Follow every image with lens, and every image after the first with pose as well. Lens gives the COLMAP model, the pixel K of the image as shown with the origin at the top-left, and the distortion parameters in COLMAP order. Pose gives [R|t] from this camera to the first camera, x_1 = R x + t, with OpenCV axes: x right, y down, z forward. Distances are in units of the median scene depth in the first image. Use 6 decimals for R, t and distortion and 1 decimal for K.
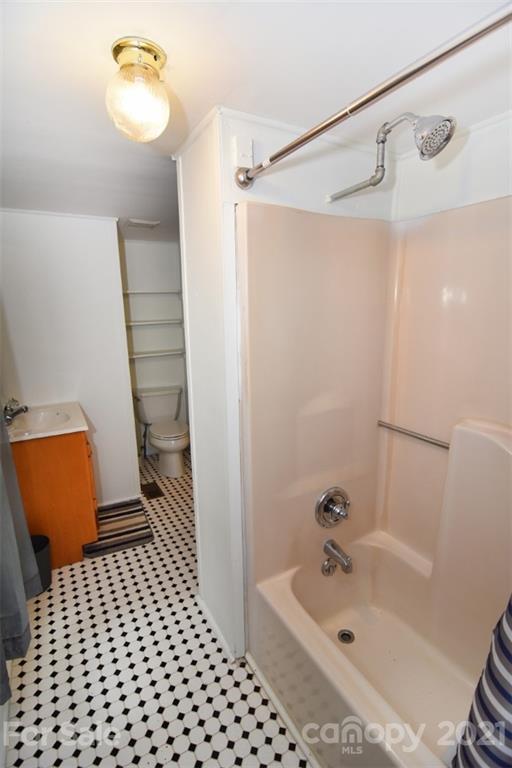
lens RADIAL K [[368.9, 0, 255.4], [0, 368.9, 383.6], [0, 0, 1]] dist [-0.012552, -0.007897]
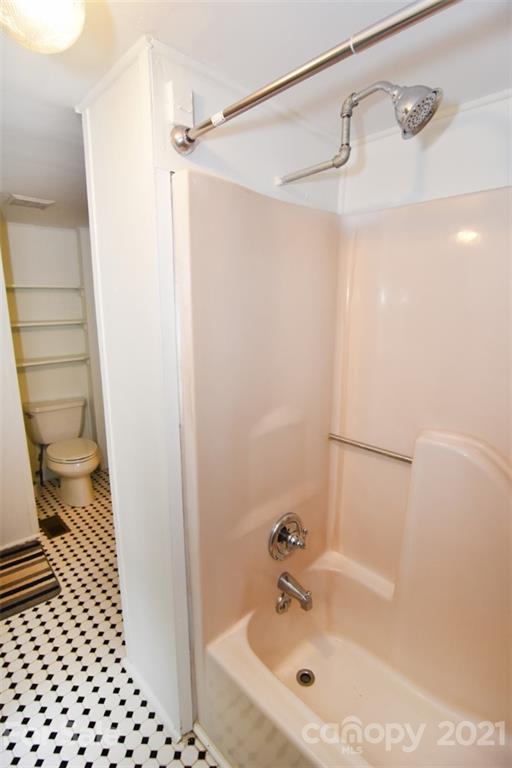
lens RADIAL K [[368.9, 0, 255.2], [0, 368.9, 383.2], [0, 0, 1]] dist [-0.012552, -0.007897]
pose [[0.968206, -0.034215, 0.247803, -0.068854], [0.034290, 0.999404, 0.004012, -0.035870], [-0.247793, 0.004613, 0.968802, 0.168810]]
